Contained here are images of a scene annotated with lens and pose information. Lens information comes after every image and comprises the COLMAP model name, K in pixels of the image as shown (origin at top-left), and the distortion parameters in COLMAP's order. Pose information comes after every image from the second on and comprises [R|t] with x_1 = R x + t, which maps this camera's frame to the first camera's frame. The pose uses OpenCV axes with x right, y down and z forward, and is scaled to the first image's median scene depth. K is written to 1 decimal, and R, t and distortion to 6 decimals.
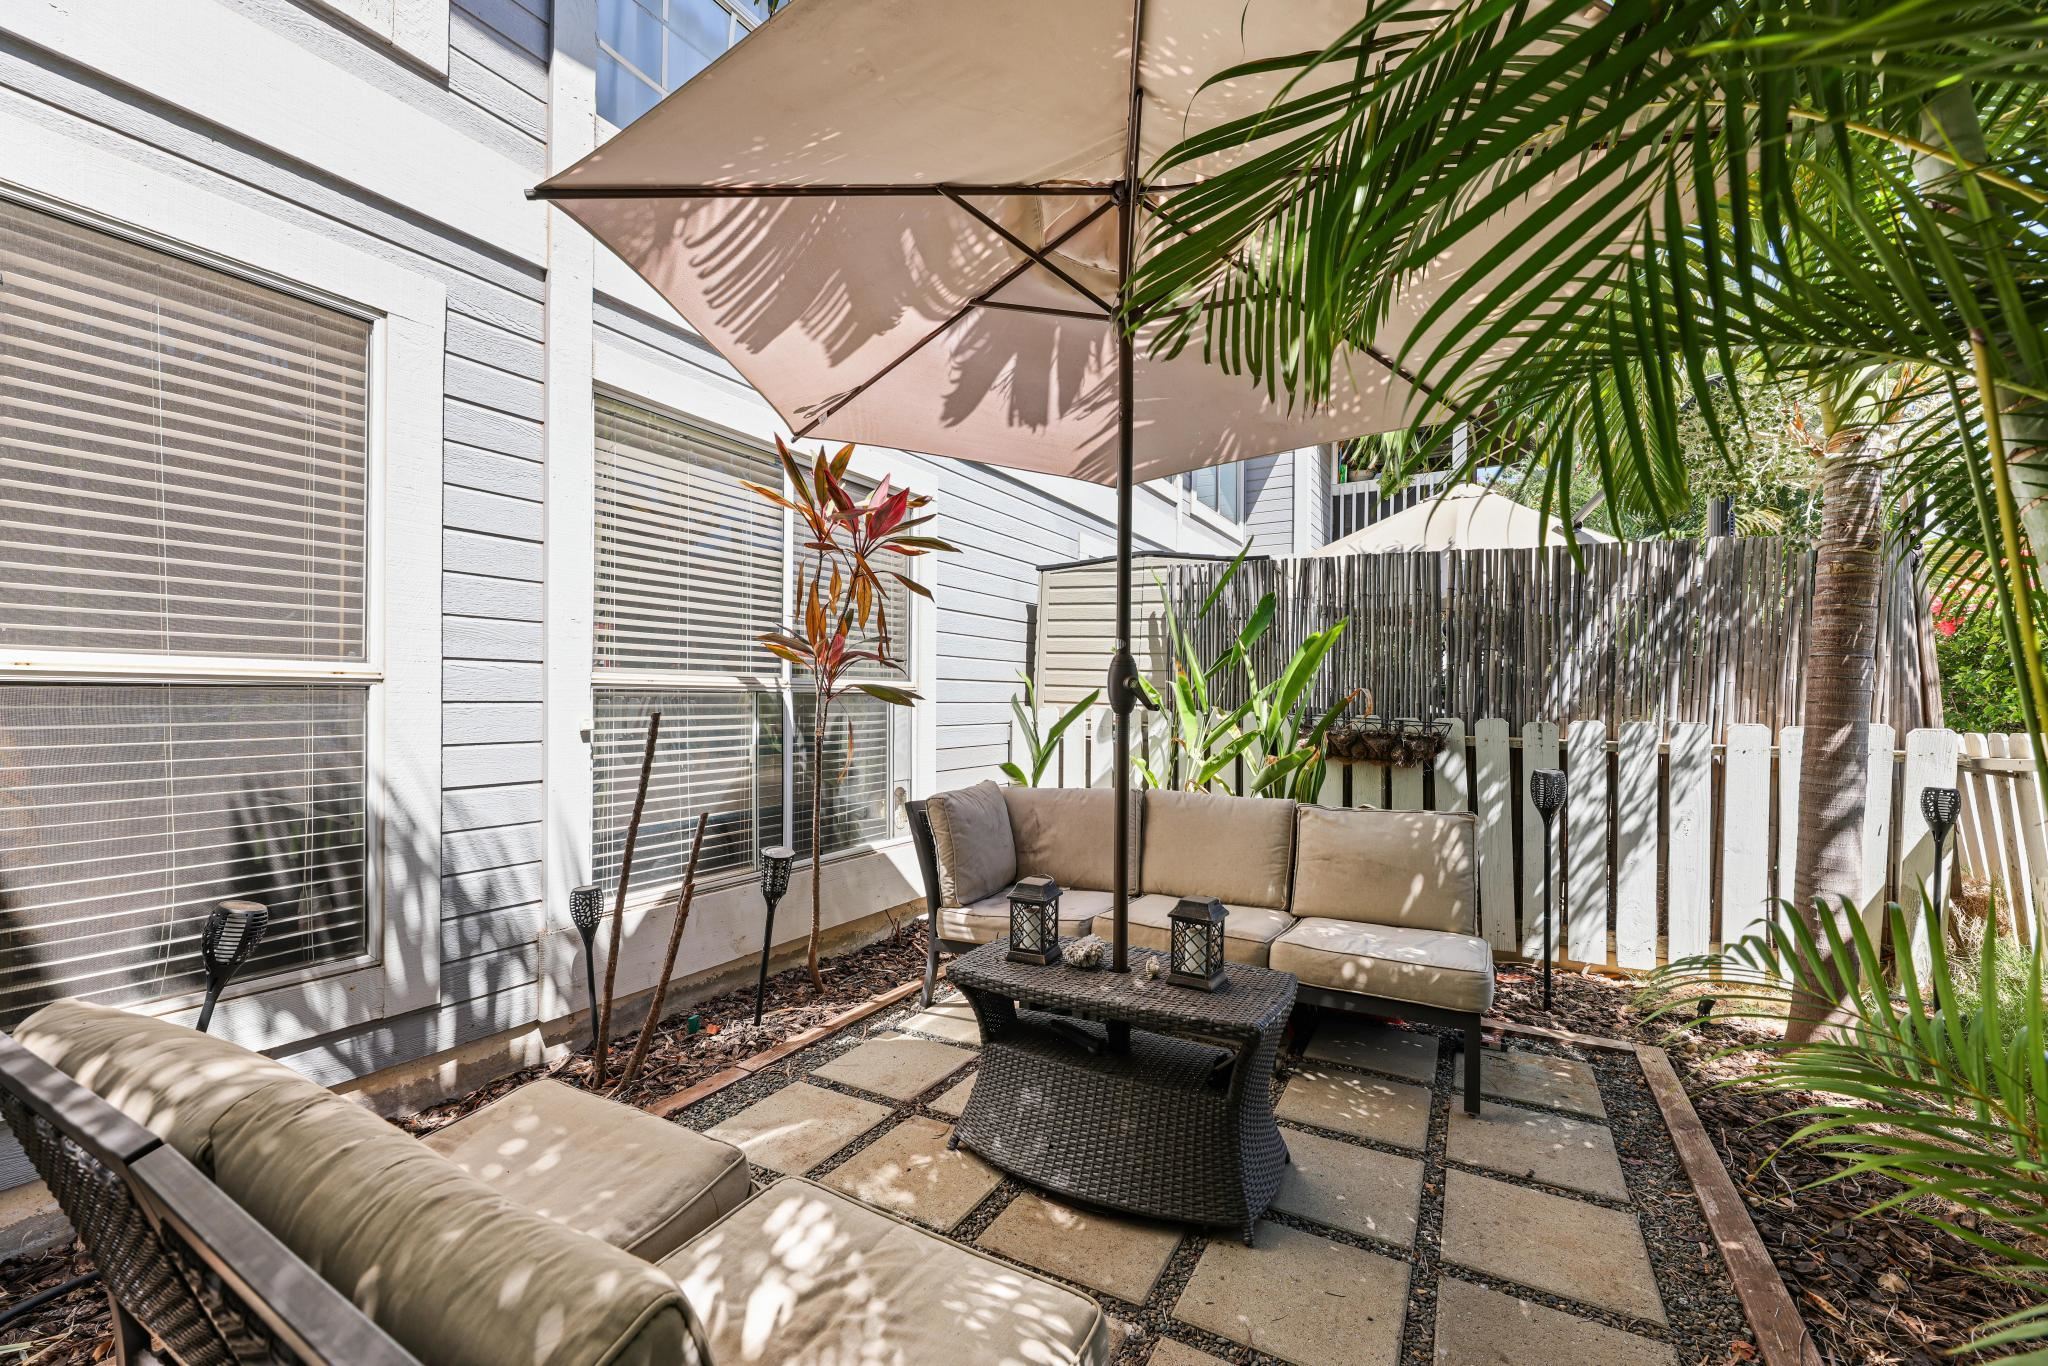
lens RADIAL K [[815.8, 0, 1029.8], [0, 815.8, 692.7], [0, 0, 1]] dist [-0.007402, -0.000208]
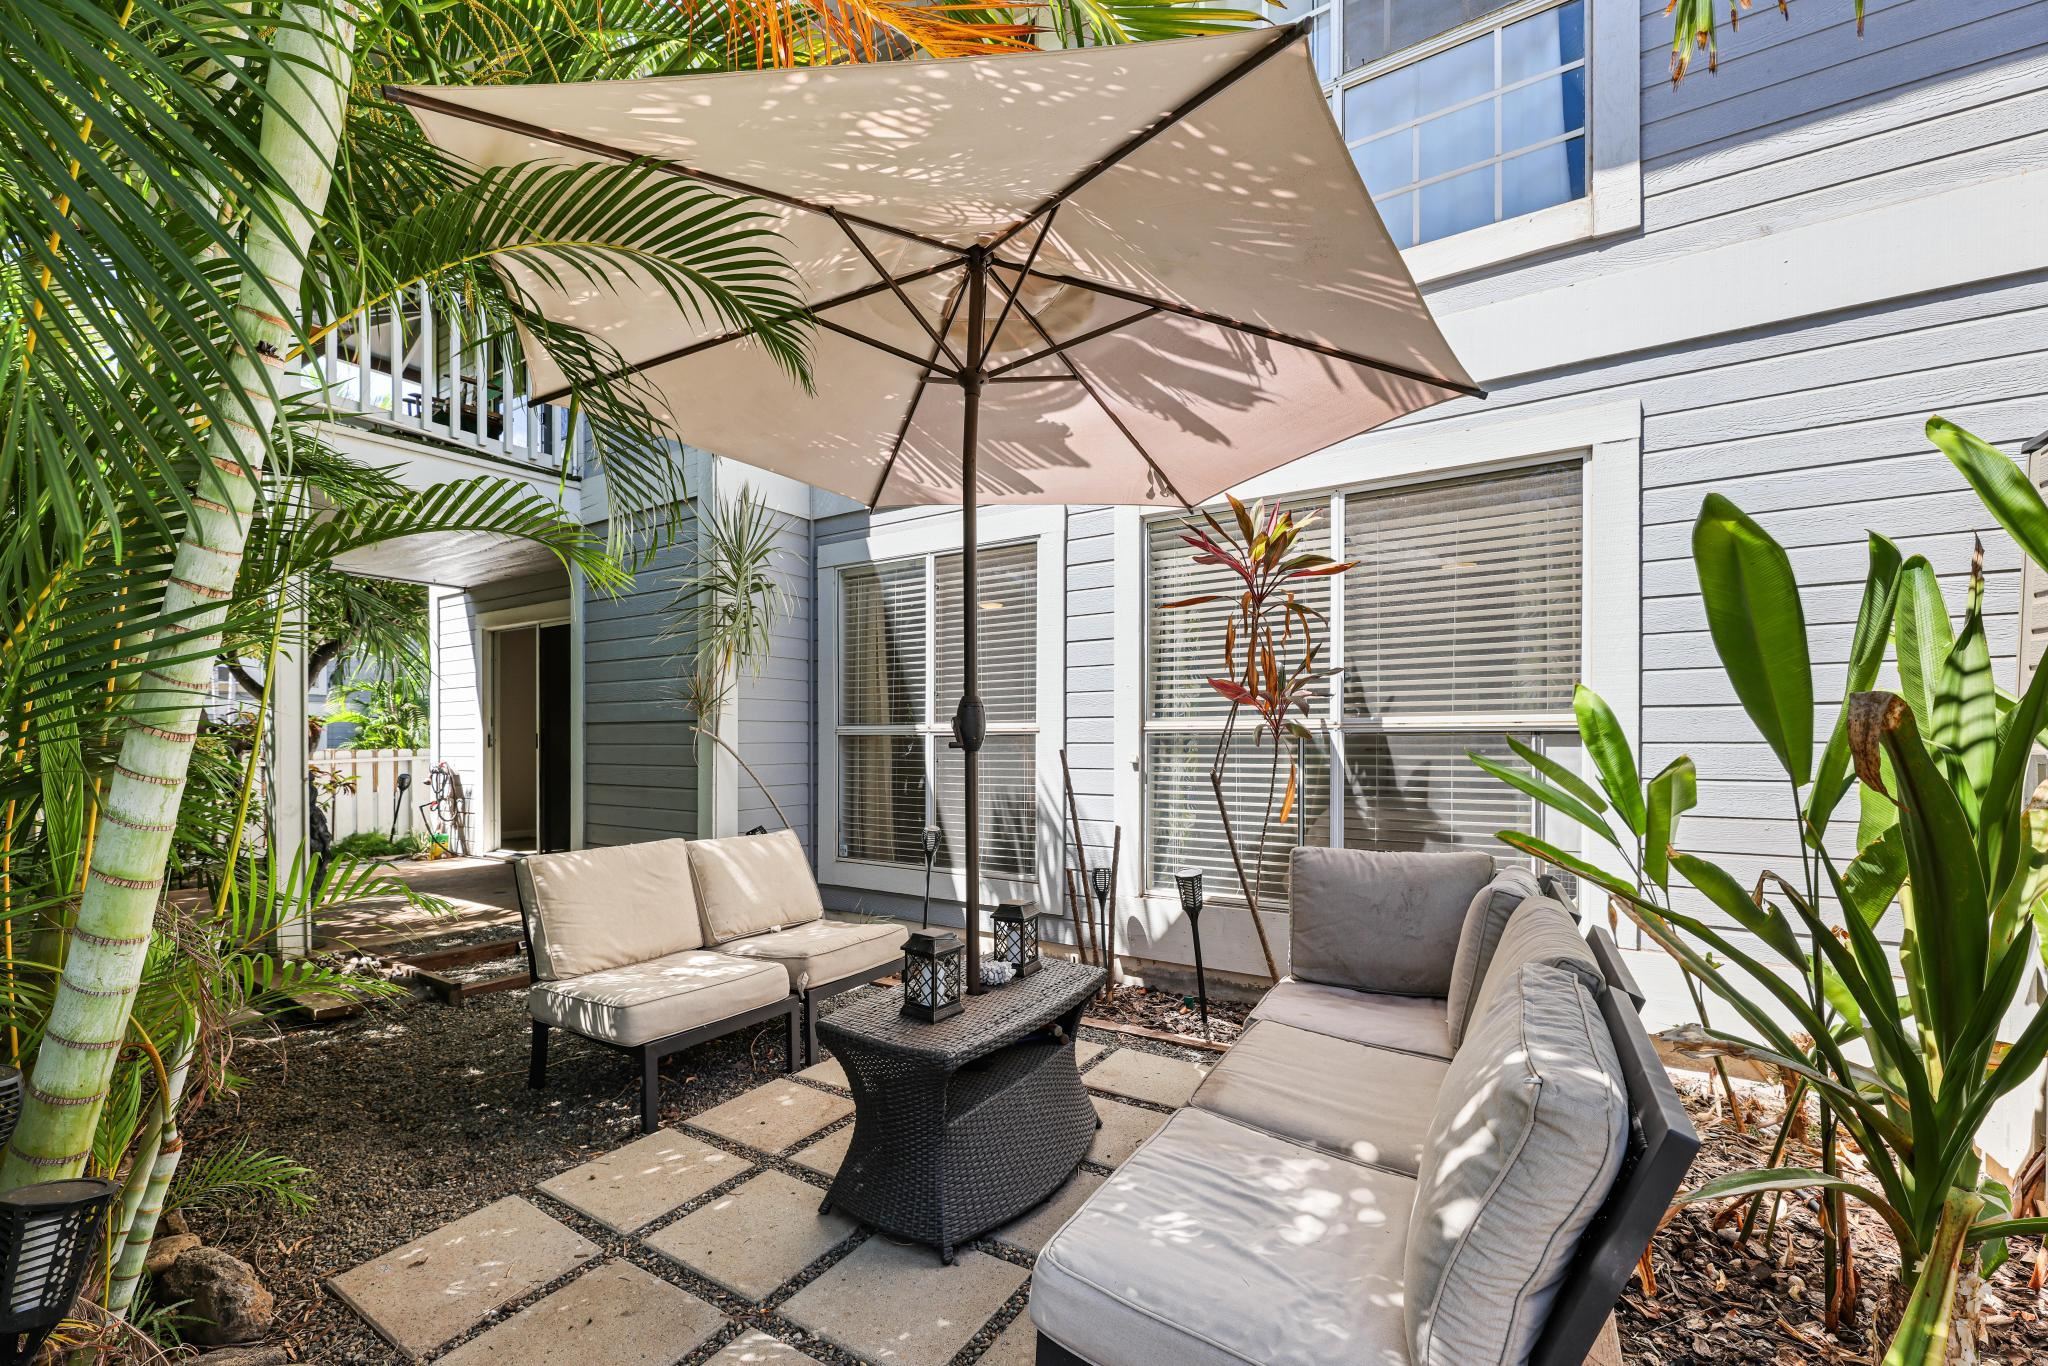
lens RADIAL K [[847.1, 0, 1032.2], [0, 847.1, 746.3], [0, 0, 1]] dist [-0.000644, -0.000054]
pose [[-0.049762, -0.001418, -0.998760, 1.155507], [0.003285, 0.999993, -0.001584, 0.023900], [0.998756, -0.003360, -0.049758, 1.080070]]
